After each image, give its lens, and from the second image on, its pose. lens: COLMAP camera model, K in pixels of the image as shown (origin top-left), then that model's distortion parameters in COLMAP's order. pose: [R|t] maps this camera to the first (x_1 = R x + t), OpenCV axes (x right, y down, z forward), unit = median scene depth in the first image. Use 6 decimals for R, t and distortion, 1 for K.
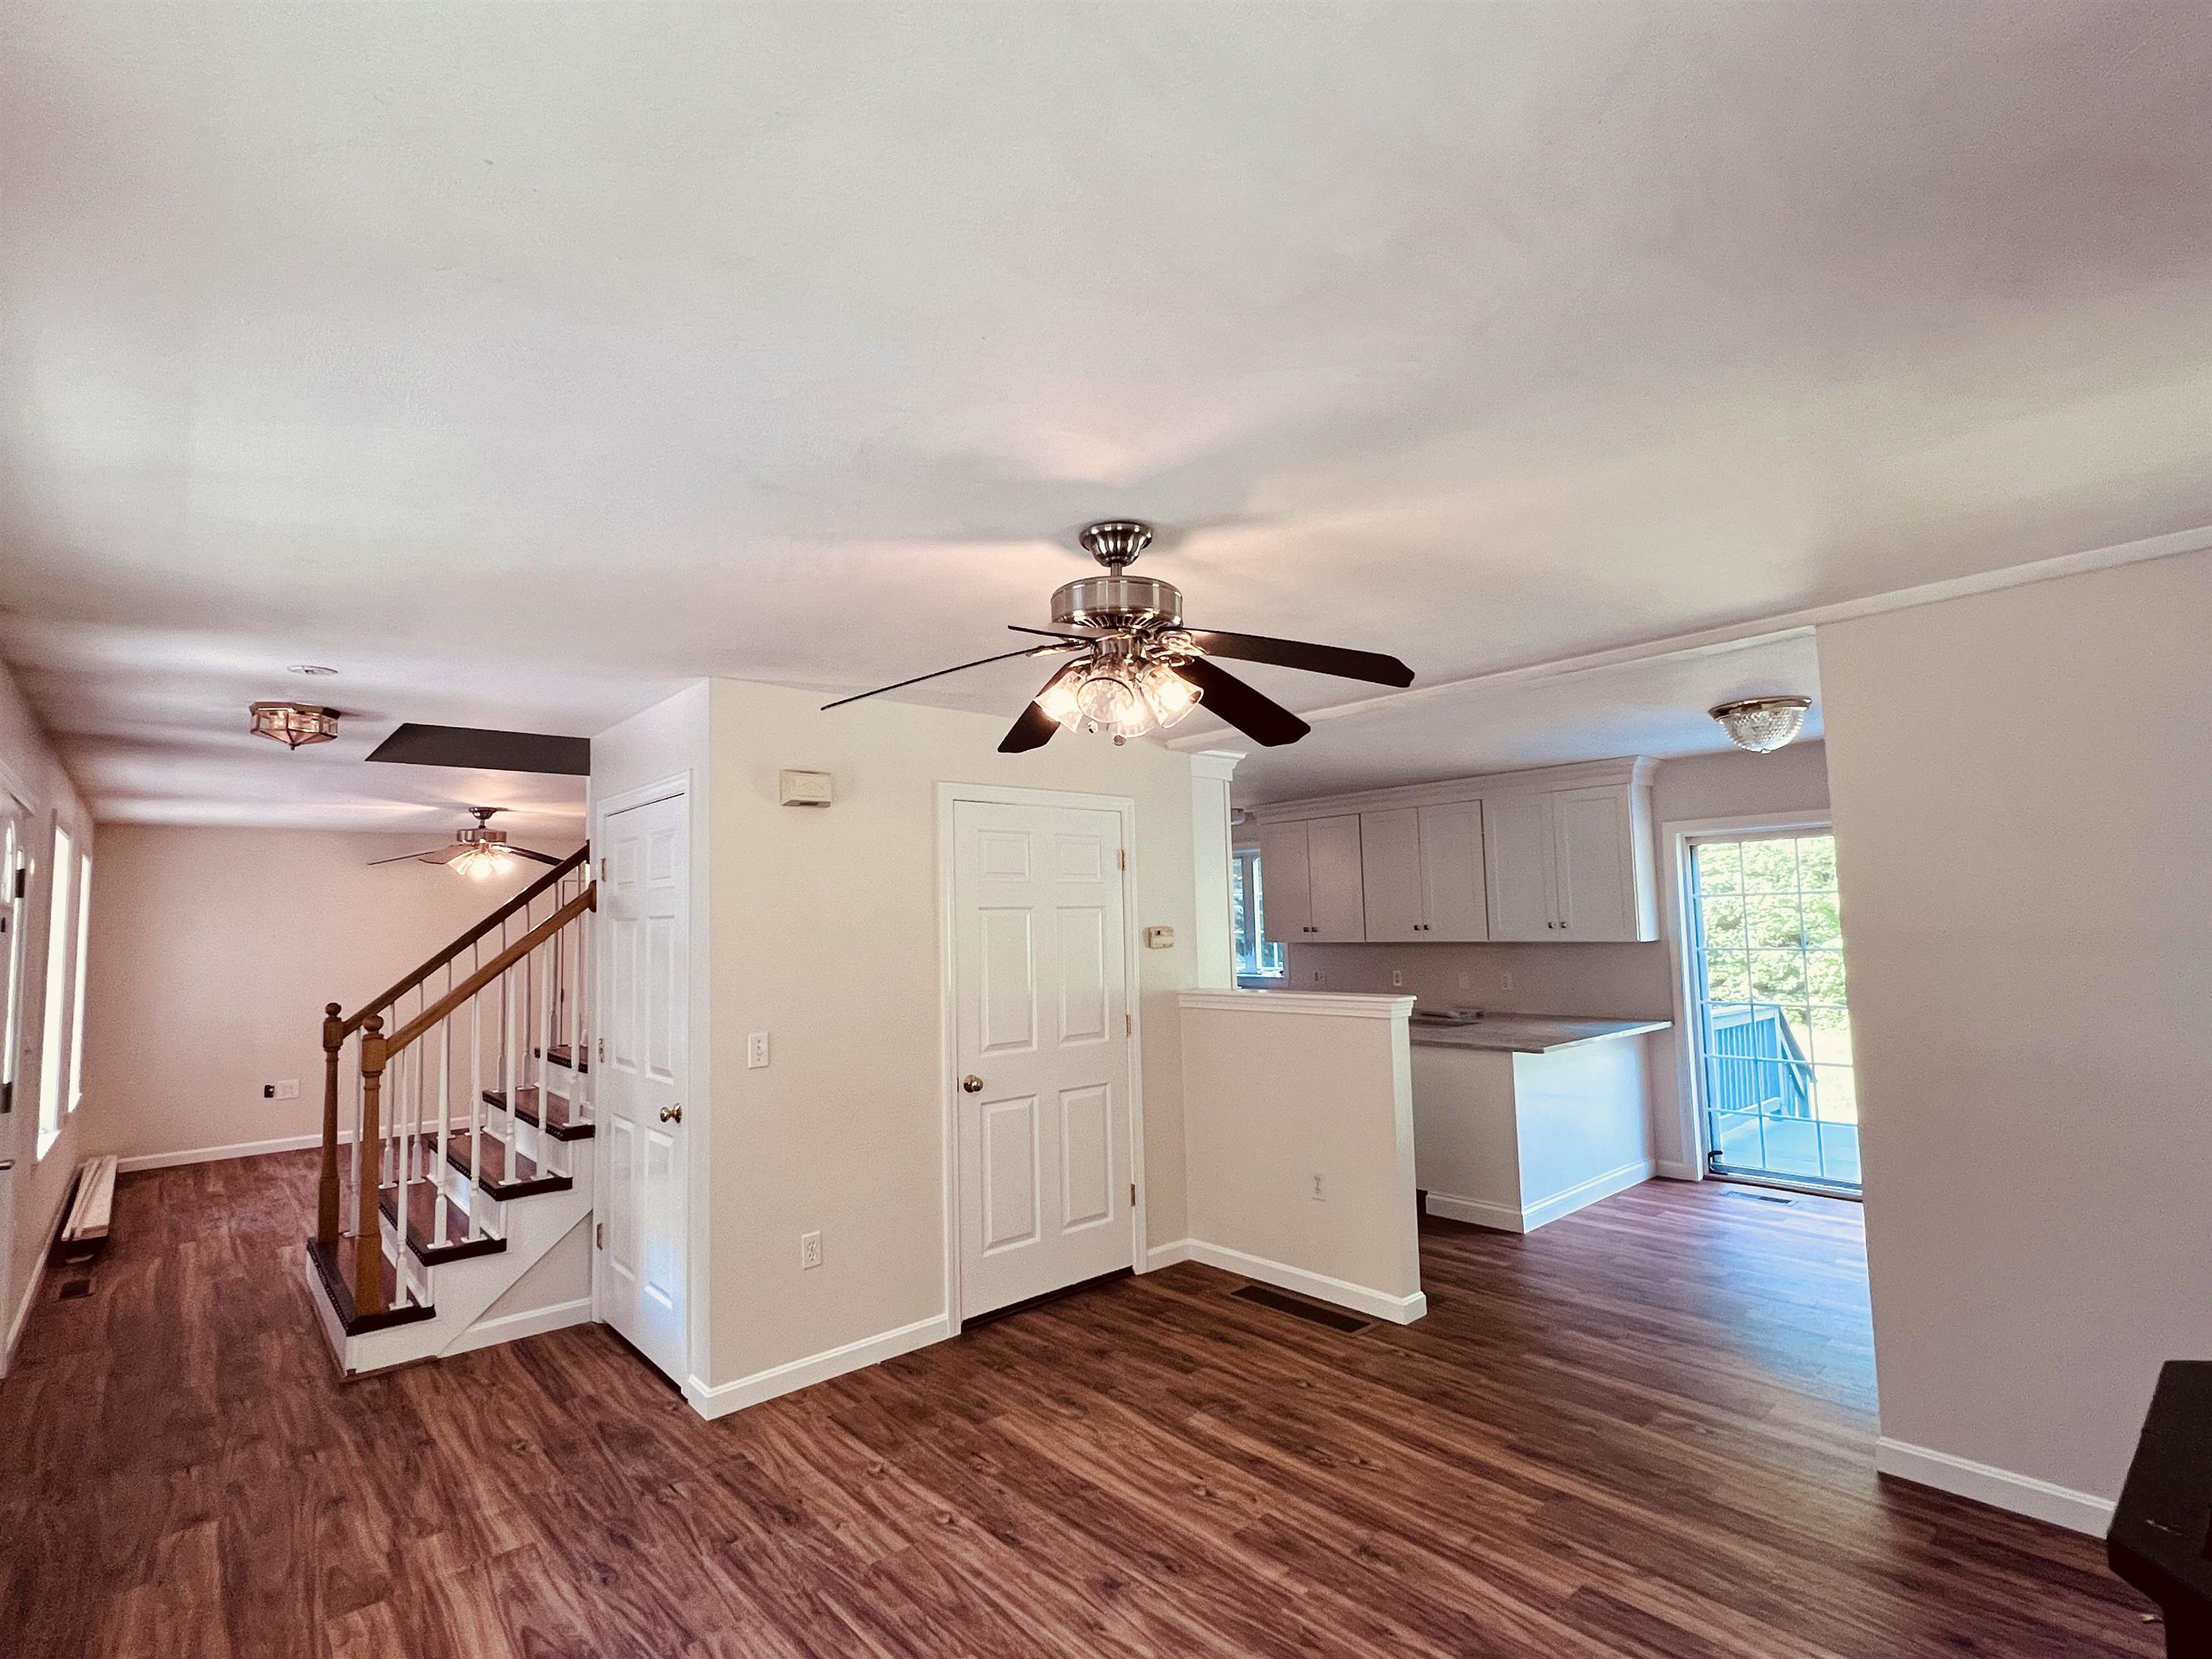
lens RADIAL K [[1054.8, 0, 1100.6], [0, 1054.8, 835.6], [0, 0, 1]] dist [-0.002783, -0.000231]
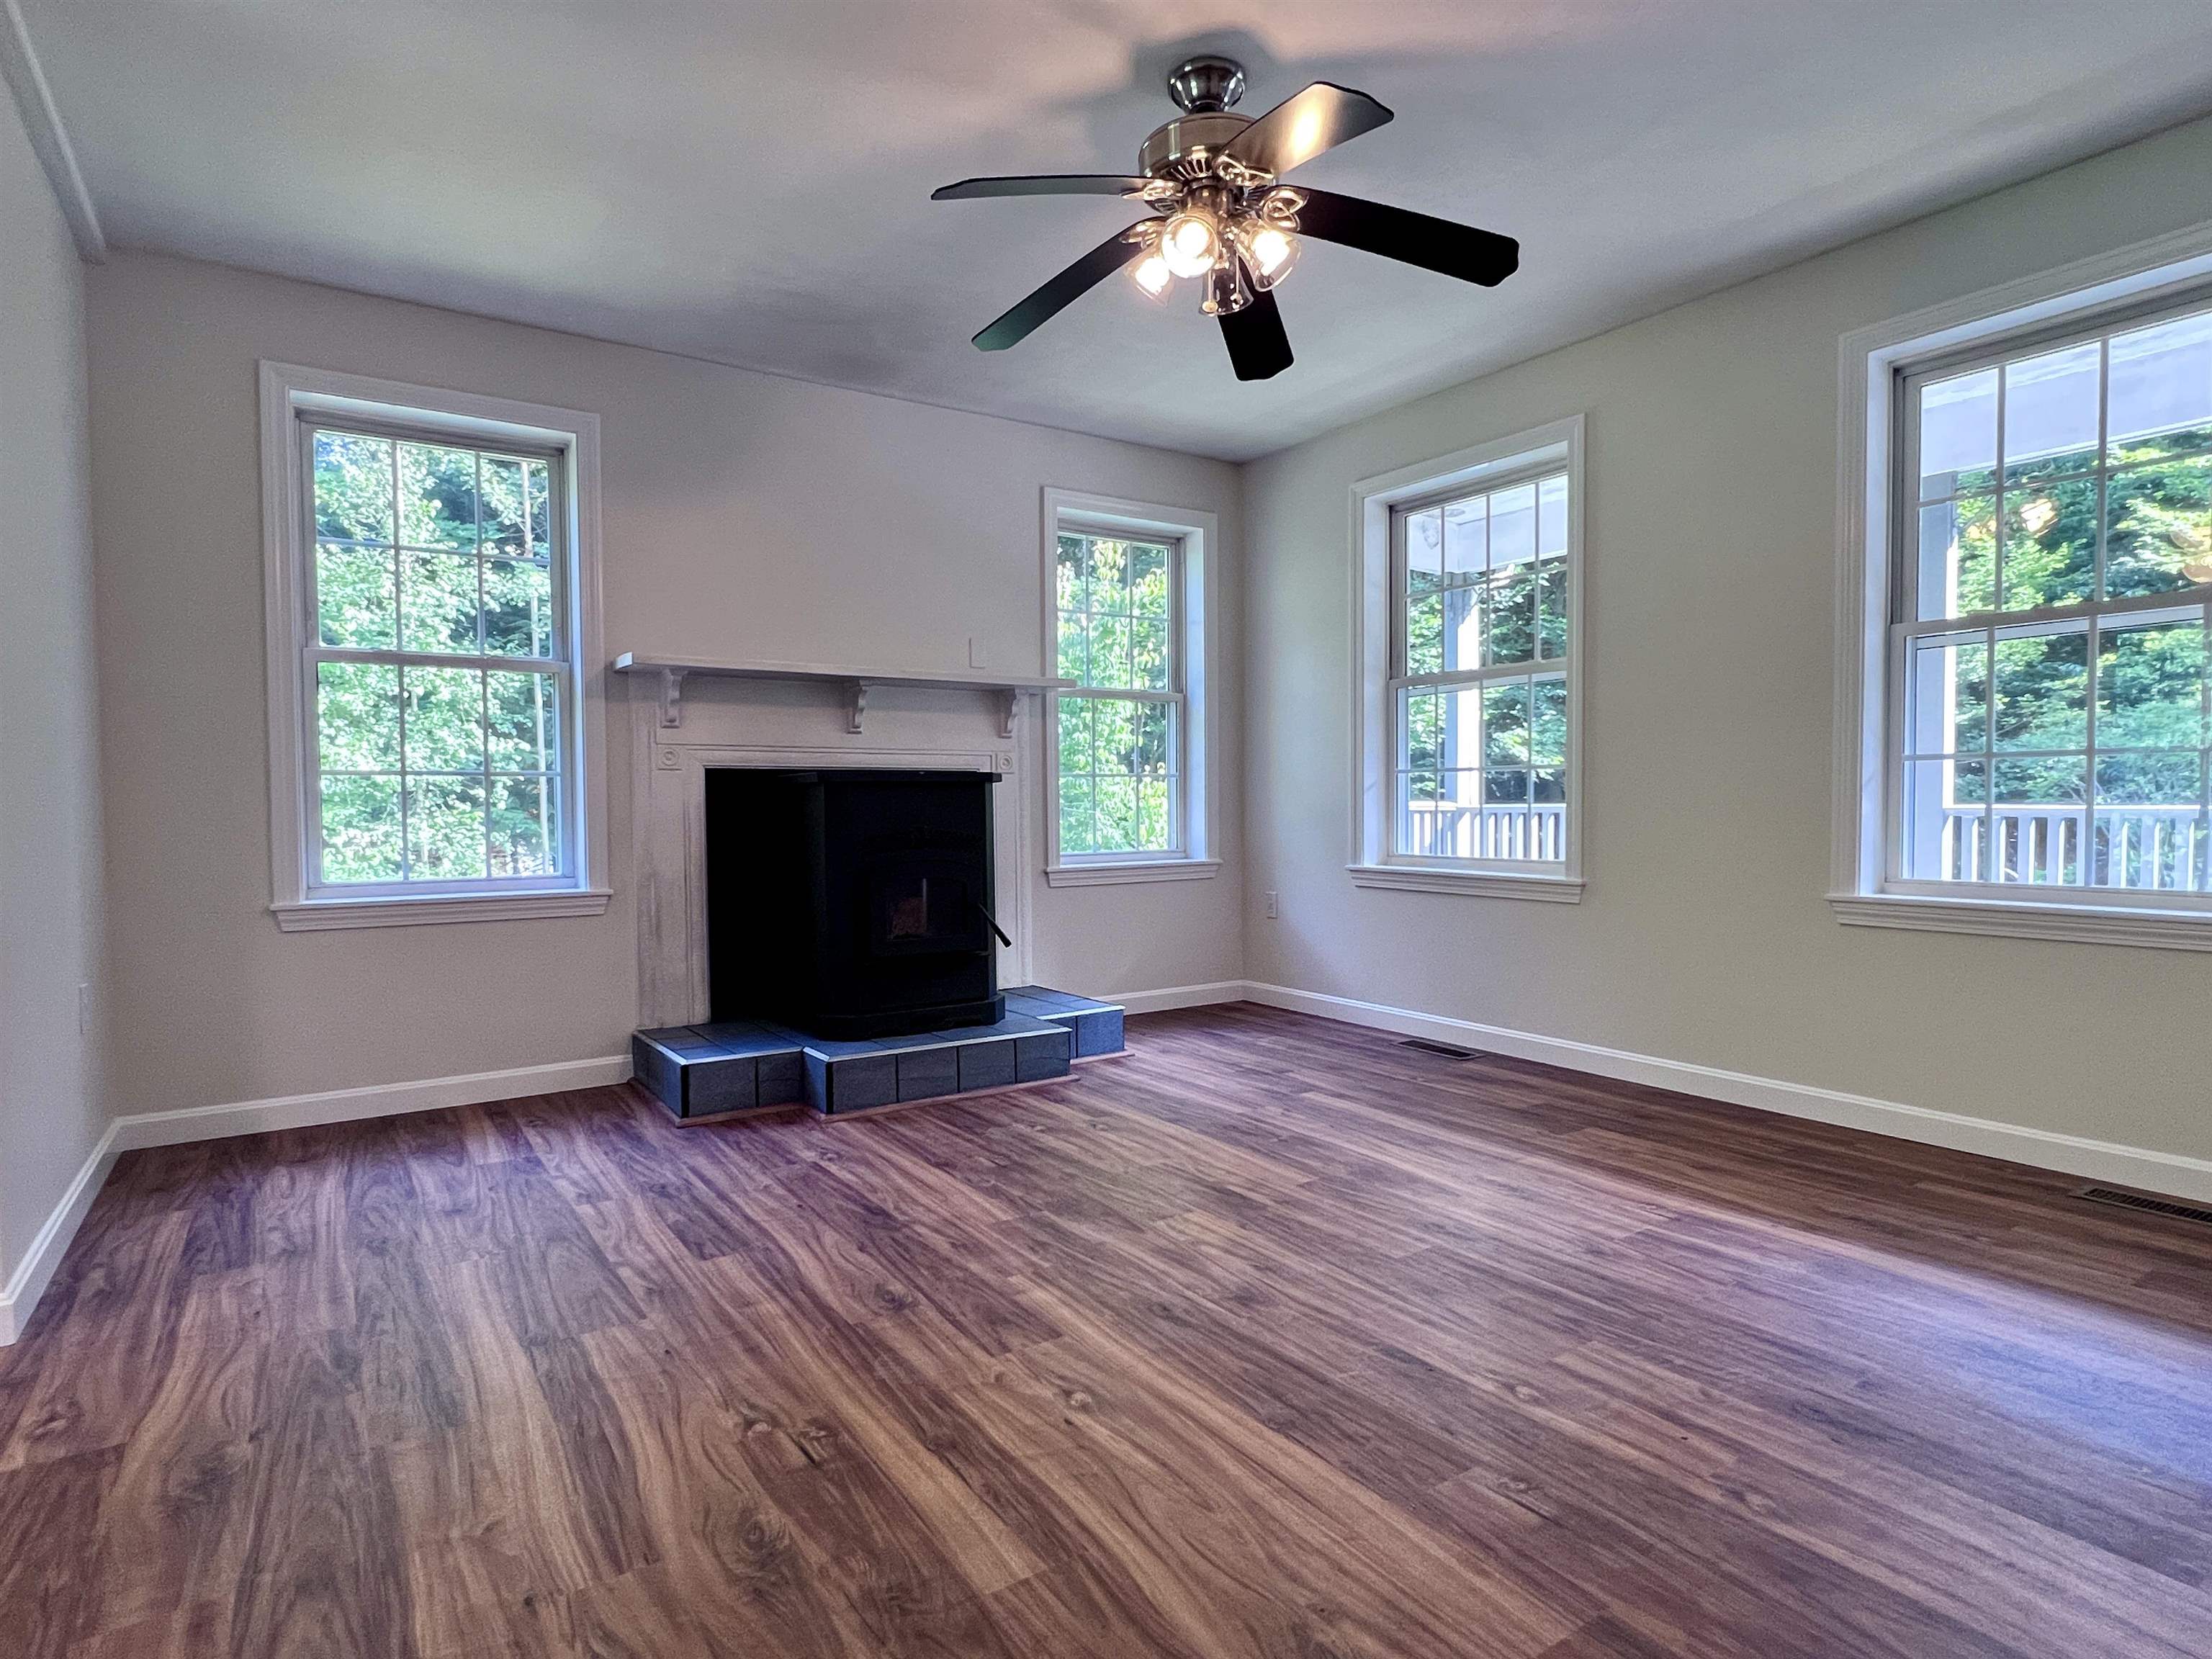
lens RADIAL K [[1163.9, 0, 1106.0], [0, 1163.9, 829.5], [0, 0, 1]] dist [-0.000028, -0.000077]
pose [[-0.991150, 0.029851, 0.129350, -0.009285], [0.022561, 0.998093, -0.057458, 0.362362], [-0.130818, -0.054031, -0.989933, 1.675347]]
